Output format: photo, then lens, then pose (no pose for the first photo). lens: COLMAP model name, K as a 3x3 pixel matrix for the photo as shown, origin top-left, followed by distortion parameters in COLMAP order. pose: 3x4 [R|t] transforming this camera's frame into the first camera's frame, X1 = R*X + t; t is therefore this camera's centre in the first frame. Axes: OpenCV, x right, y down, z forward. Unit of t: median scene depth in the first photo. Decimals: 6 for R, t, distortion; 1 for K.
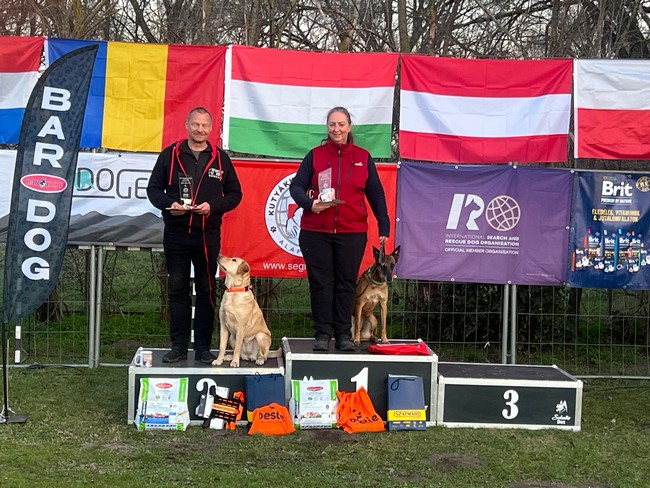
lens RADIAL K [[1373.1, 0, 338.2], [0, 1373.1, 248.7], [0, 0, 1]] dist [0.176271, 0.000000]
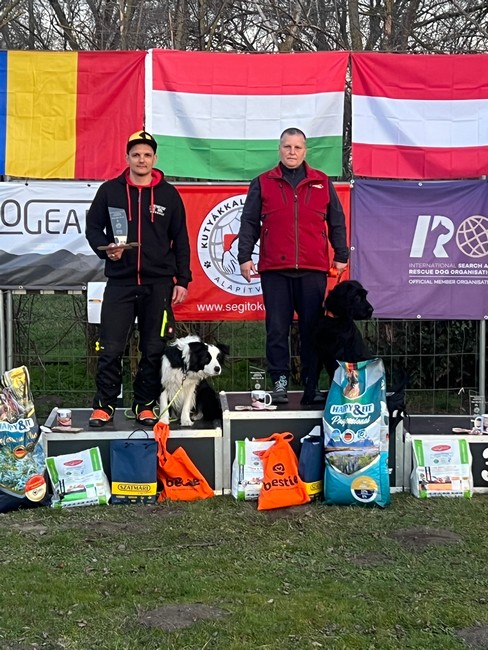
lens RADIAL K [[1413.4, 0, 258.2], [0, 1413.4, 338.0], [0, 0, 1]] dist [0.164944, 0.000000]
pose [[0.998630, -0.029543, -0.043187, 0.021174], [0.031509, 0.998463, 0.045587, -0.007545], [0.041774, -0.046886, 0.998026, 0.116052]]
